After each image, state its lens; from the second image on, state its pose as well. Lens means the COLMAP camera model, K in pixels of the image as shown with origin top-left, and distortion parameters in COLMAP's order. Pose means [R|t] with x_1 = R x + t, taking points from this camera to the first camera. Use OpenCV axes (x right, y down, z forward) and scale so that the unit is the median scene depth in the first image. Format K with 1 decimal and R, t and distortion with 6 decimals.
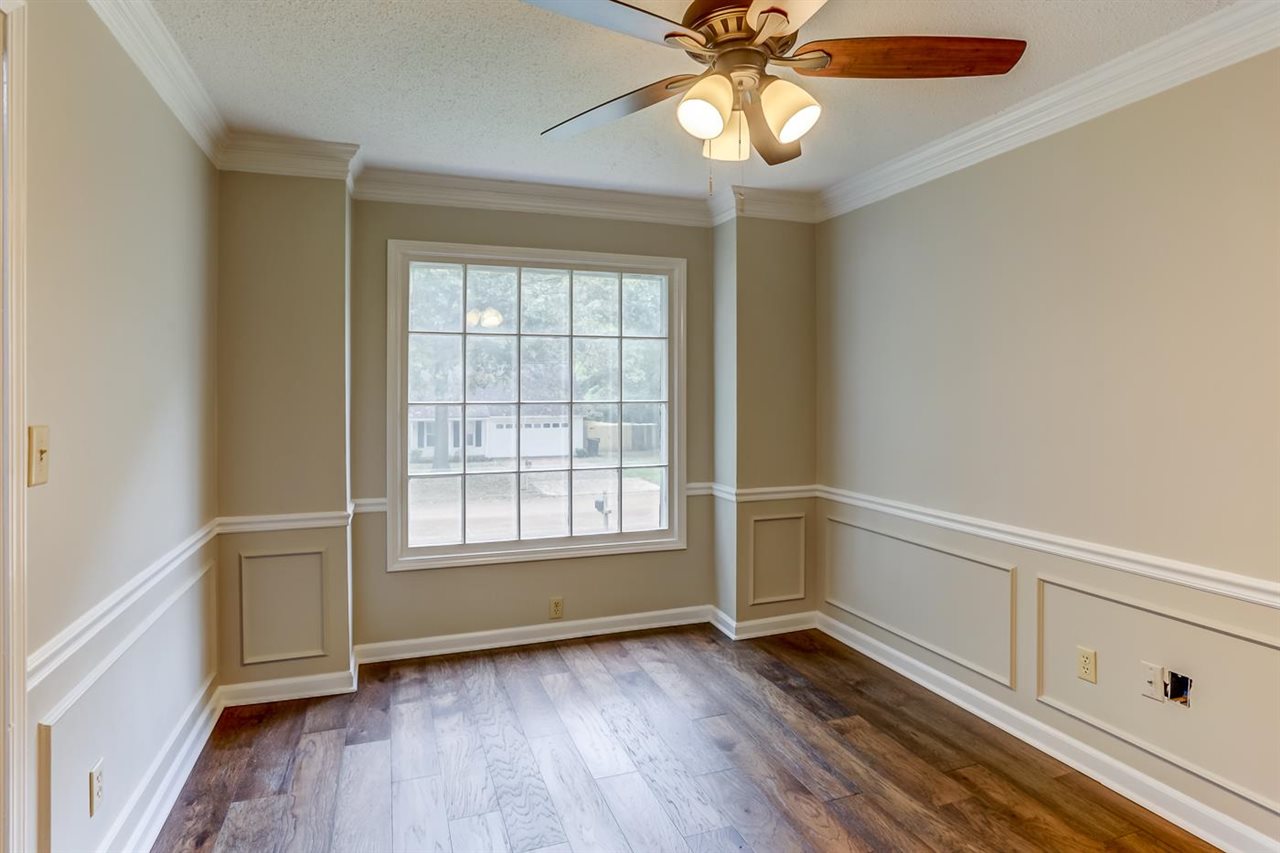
lens RADIAL K [[685.6, 0, 623.0], [0, 685.6, 386.3], [0, 0, 1]] dist [-0.044537, 0.024001]
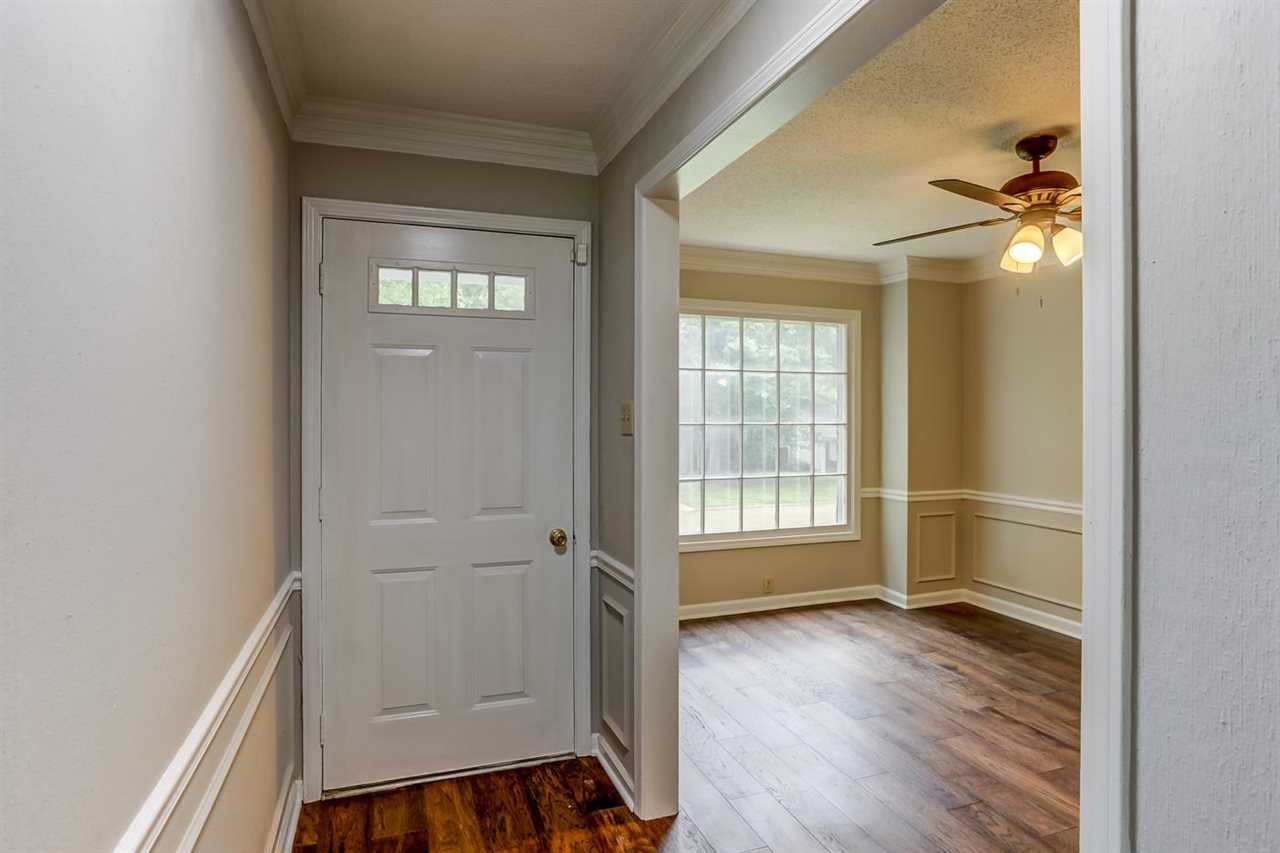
lens RADIAL K [[685.6, 0, 639.1], [0, 685.6, 418.4], [0, 0, 1]] dist [-0.044537, 0.024001]
pose [[0.999915, 0.004731, 0.012113, -0.362777], [-0.004923, 0.999862, 0.015840, -0.005872], [-0.012036, -0.015899, 0.999801, -0.275691]]
